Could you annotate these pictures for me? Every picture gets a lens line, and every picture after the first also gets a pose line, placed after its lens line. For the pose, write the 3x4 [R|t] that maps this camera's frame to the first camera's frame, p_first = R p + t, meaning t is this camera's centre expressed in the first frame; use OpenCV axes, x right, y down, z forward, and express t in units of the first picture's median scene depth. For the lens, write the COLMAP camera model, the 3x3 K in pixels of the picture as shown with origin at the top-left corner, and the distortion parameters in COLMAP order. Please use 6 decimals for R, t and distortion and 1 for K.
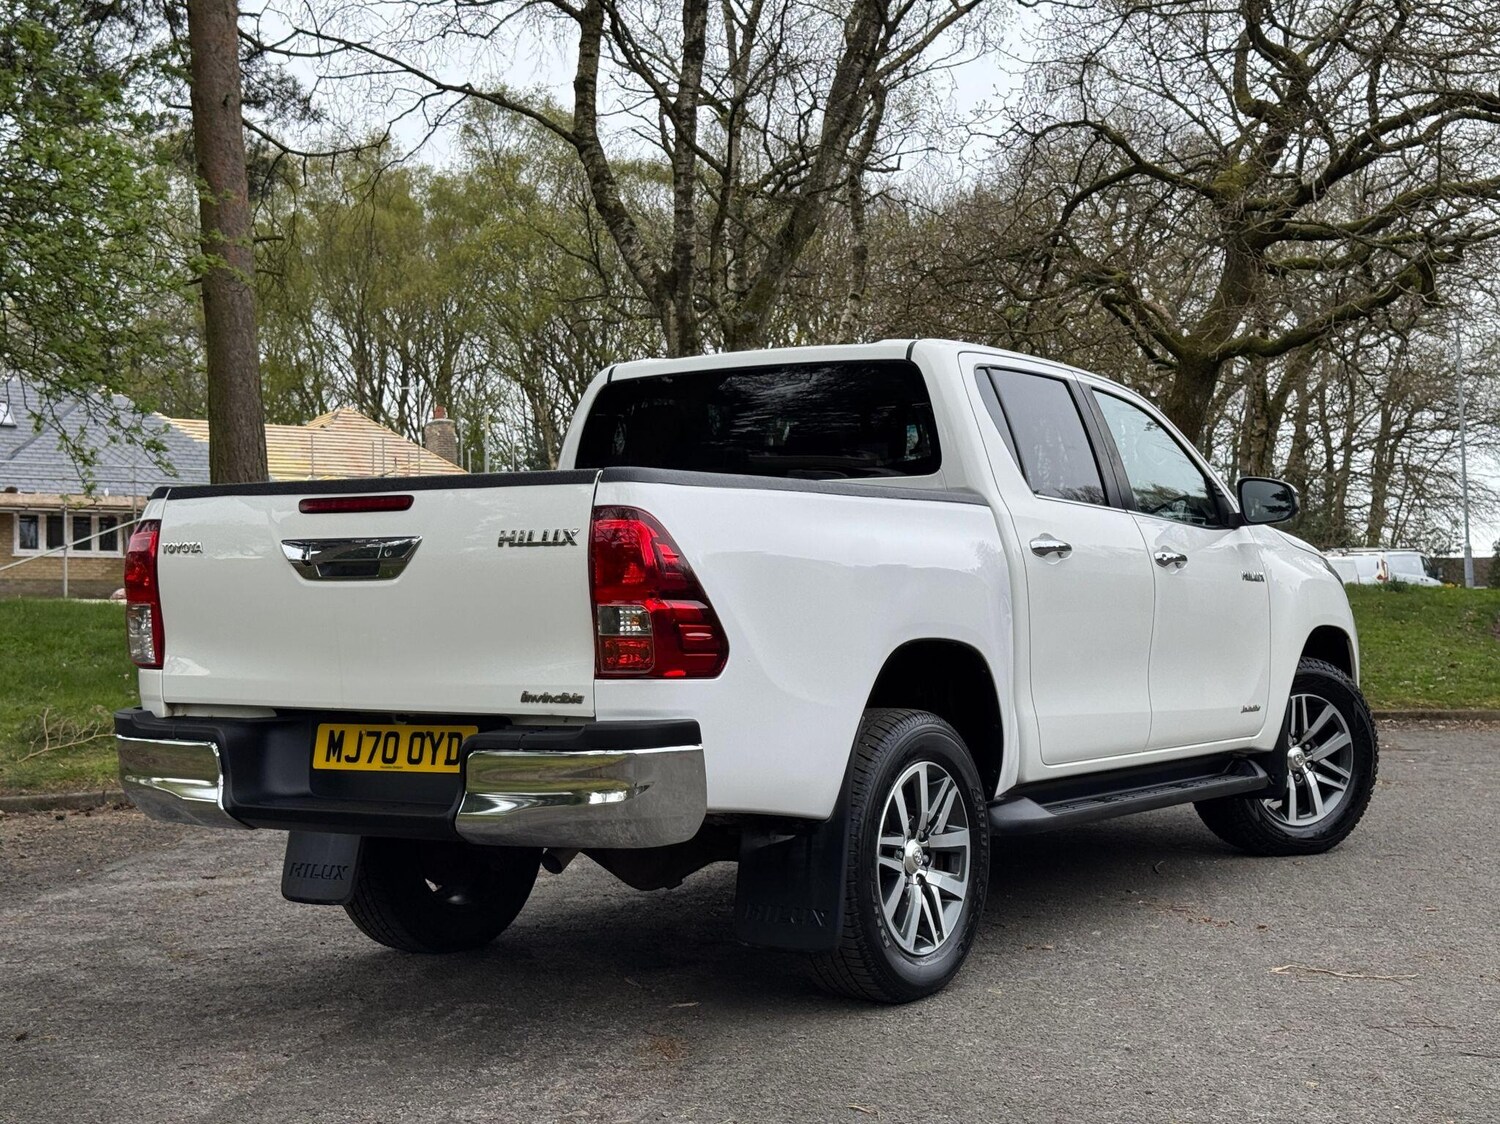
lens RADIAL K [[2548.3, 0, 748.5], [0, 2548.3, 565.7], [0, 0, 1]] dist [0.251148, 0.000000]
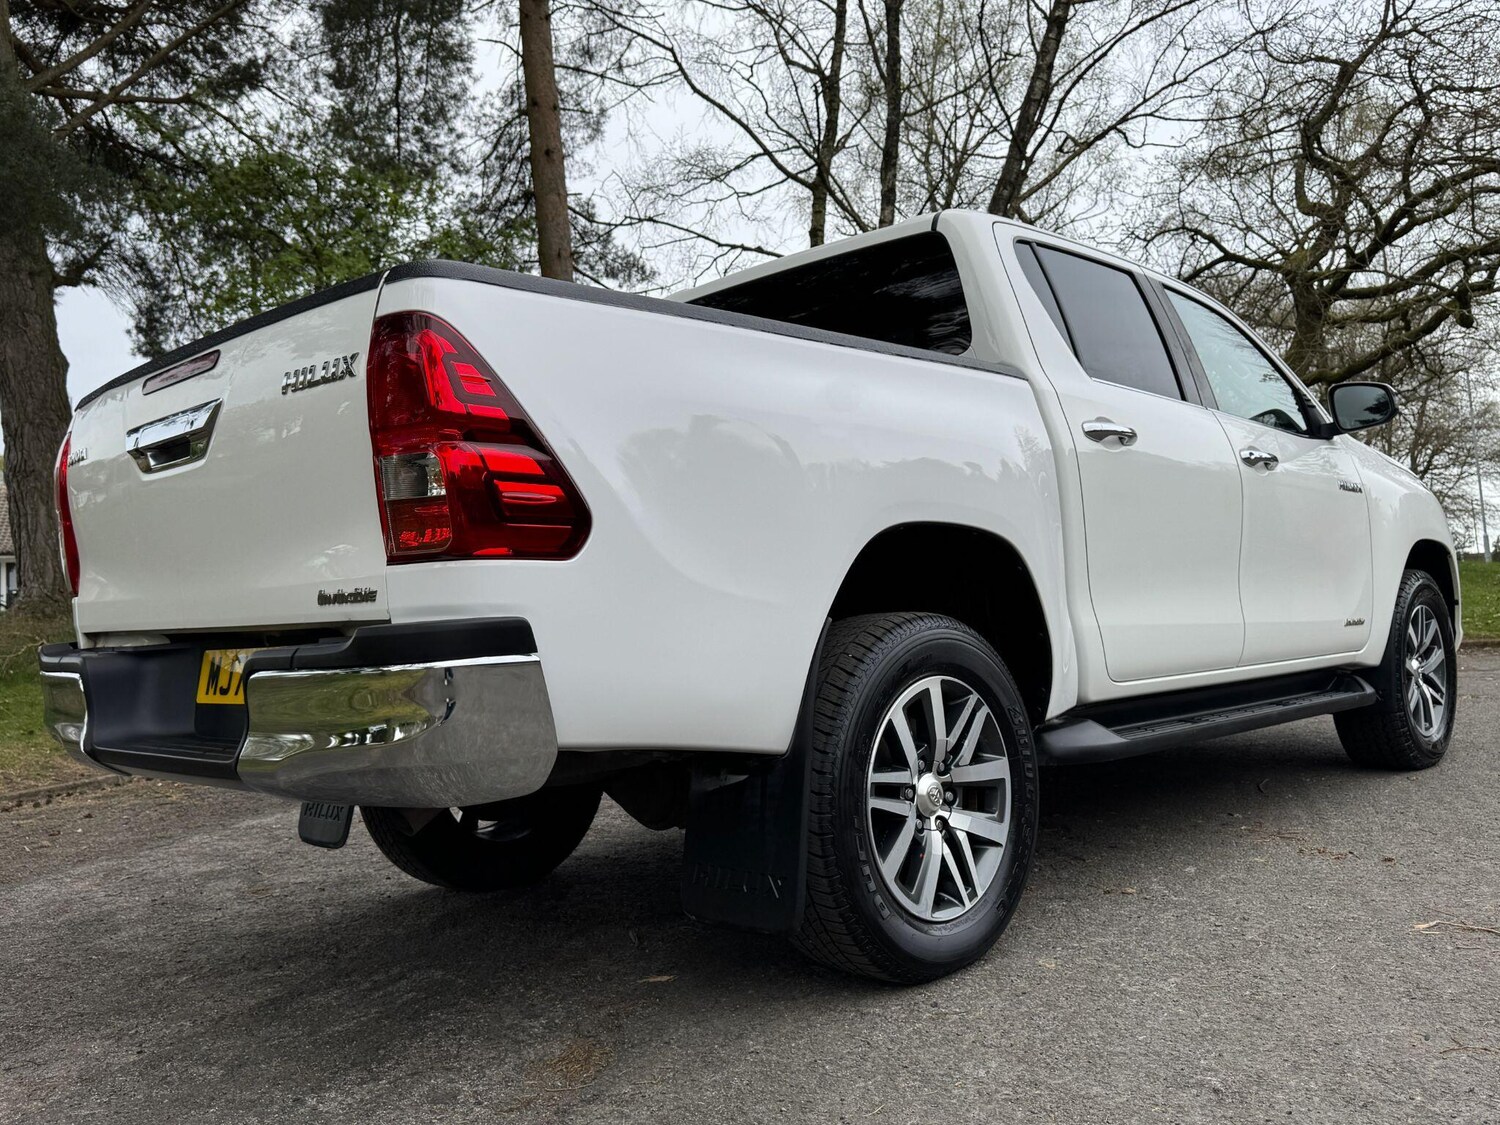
lens RADIAL K [[1332.9, 0, 739.3], [0, 1332.9, 572.7], [0, 0, 1]] dist [0.113957, -0.126191]
pose [[0.976964, -0.045389, -0.208521, 0.099111], [0.040995, 0.998838, -0.025350, 0.053426], [0.209429, 0.016218, 0.977689, 0.589484]]
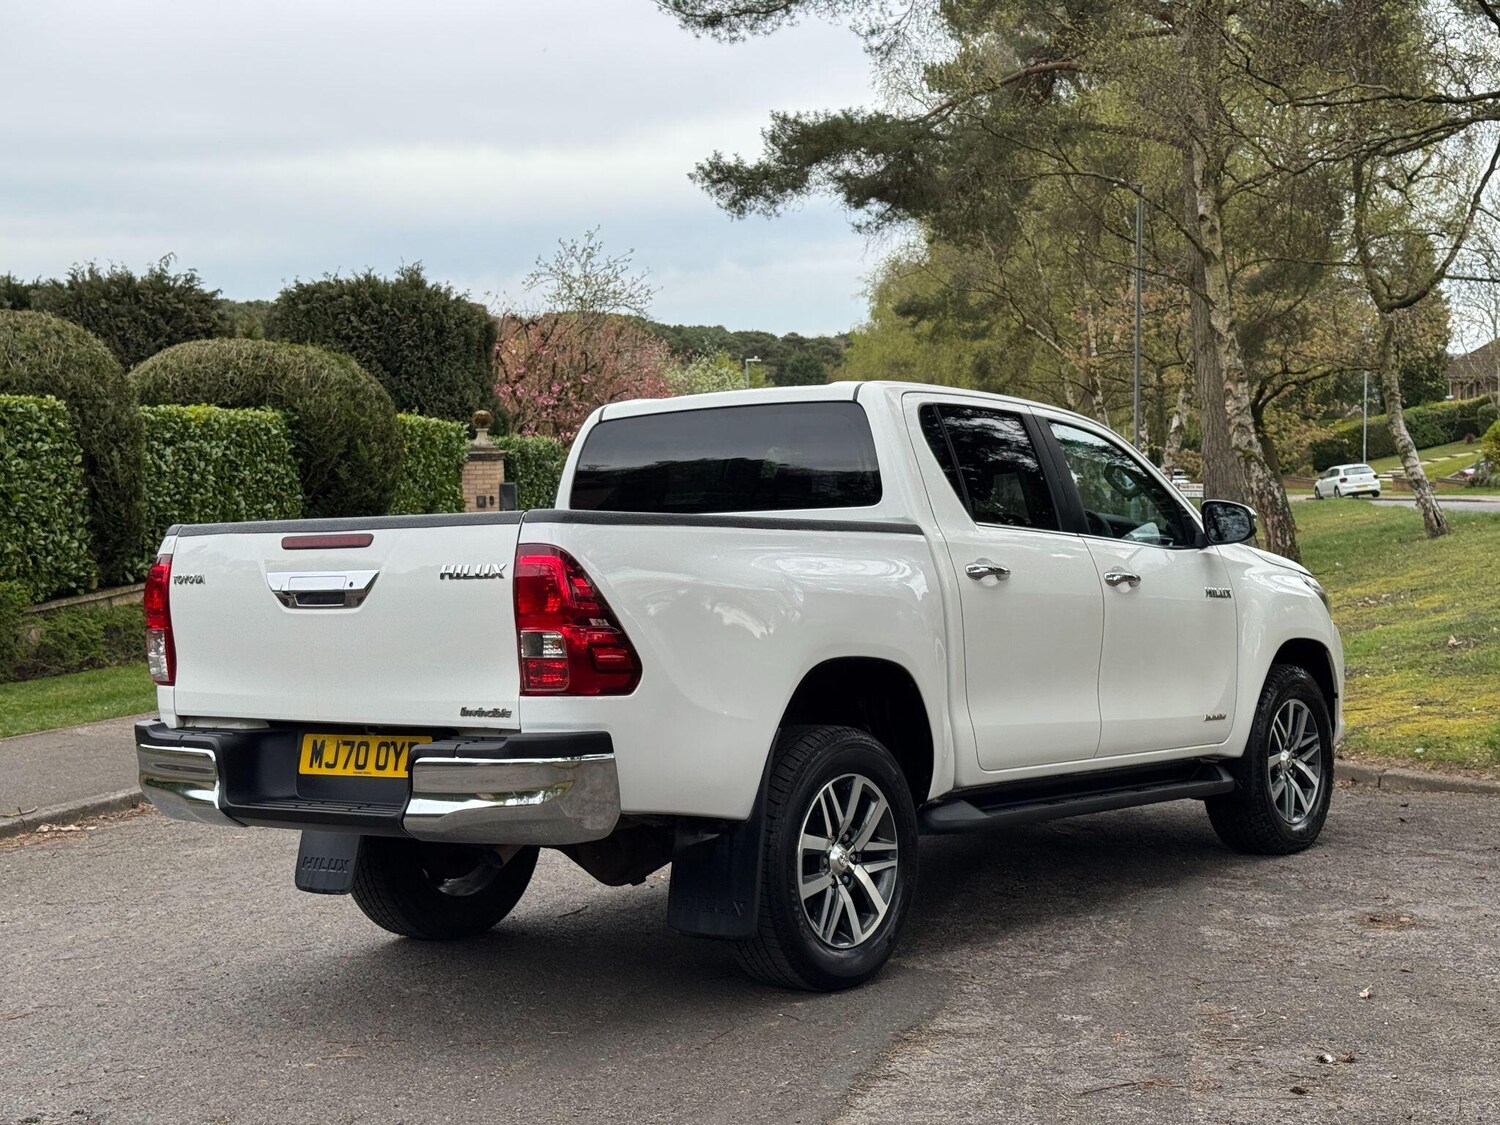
lens RADIAL K [[2548.3, 0, 737.8], [0, 2548.3, 546.8], [0, 0, 1]] dist [0.251148, 0.000000]
pose [[0.995716, -0.006173, -0.092262, 0.126749], [0.005676, 0.999968, -0.005647, -0.013523], [0.092294, 0.005099, 0.995719, -0.111629]]
